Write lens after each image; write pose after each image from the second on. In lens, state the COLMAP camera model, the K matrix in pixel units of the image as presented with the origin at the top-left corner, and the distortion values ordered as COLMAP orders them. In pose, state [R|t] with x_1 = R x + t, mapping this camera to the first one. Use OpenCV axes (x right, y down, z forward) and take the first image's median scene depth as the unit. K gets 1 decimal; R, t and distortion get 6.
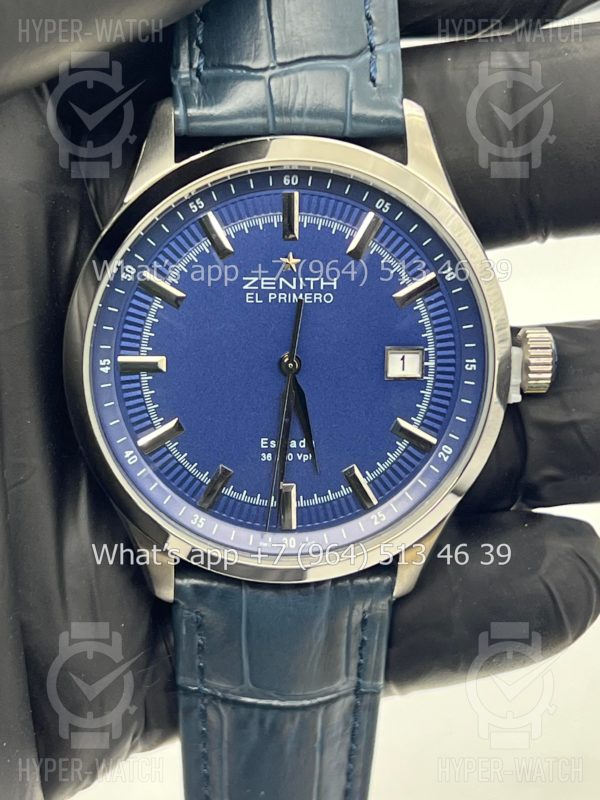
lens RADIAL K [[1683.3, 0, 301.2], [0, 1683.3, 408.4], [0, 0, 1]] dist [0.221556, 0.000000]
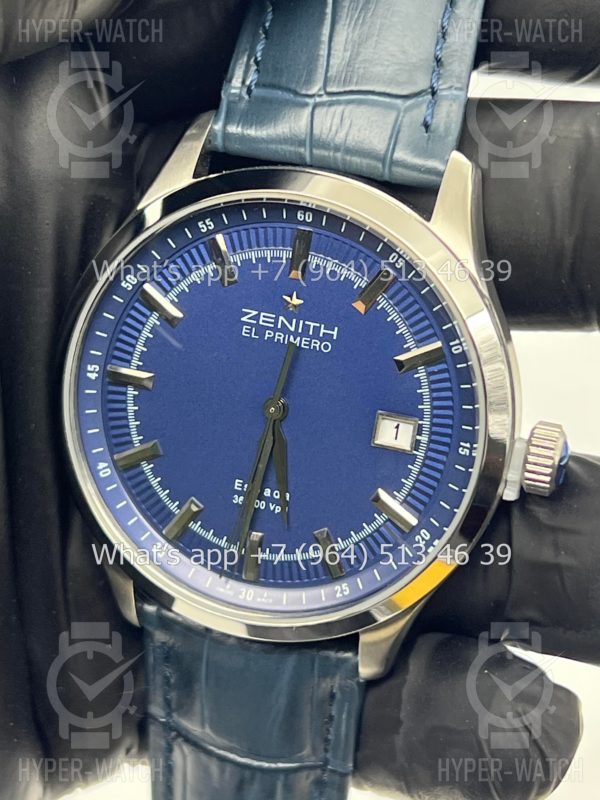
lens RADIAL K [[1683.3, 0, 356.2], [0, 1683.3, 403.9], [0, 0, 1]] dist [0.221556, 0.000000]
pose [[0.937096, 0.199699, -0.286306, 0.303319], [-0.201585, 0.979196, 0.023194, -0.059351], [0.284982, 0.035980, 0.957857, 0.112600]]
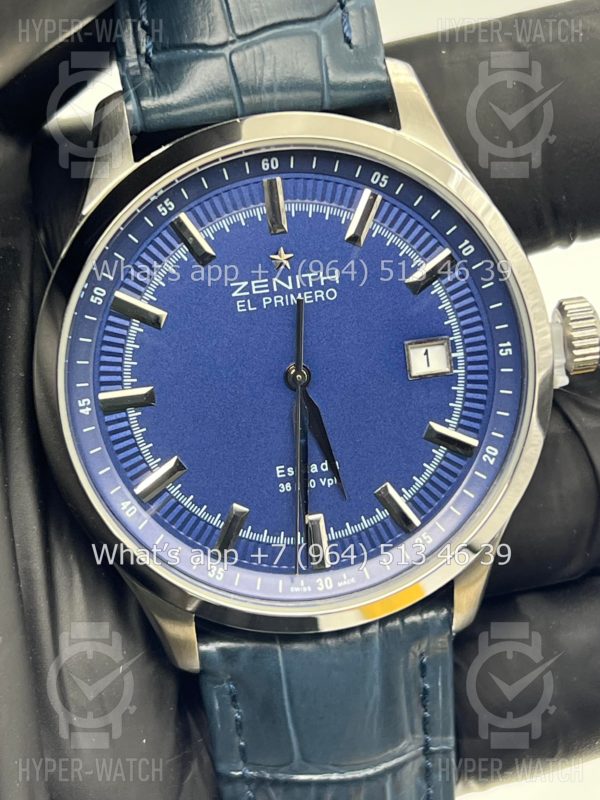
lens RADIAL K [[1683.3, 0, 306.3], [0, 1683.3, 402.4], [0, 0, 1]] dist [0.221556, 0.000000]
pose [[0.990720, -0.135762, 0.006447, -0.009673], [0.135915, 0.989455, -0.050062, 0.030667], [0.000417, 0.050474, 0.998725, 0.139973]]
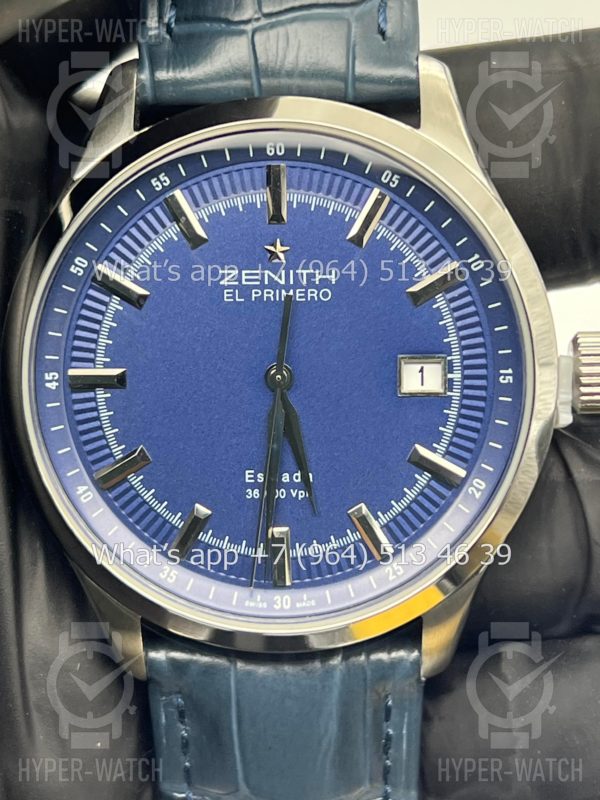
lens RADIAL K [[1683.3, 0, 315.1], [0, 1683.3, 413.5], [0, 0, 1]] dist [0.221556, 0.000000]
pose [[0.994613, -0.012162, -0.102946, 0.093276], [0.002360, 0.995493, -0.094809, 0.067660], [0.103635, 0.094056, 0.990158, 0.202483]]
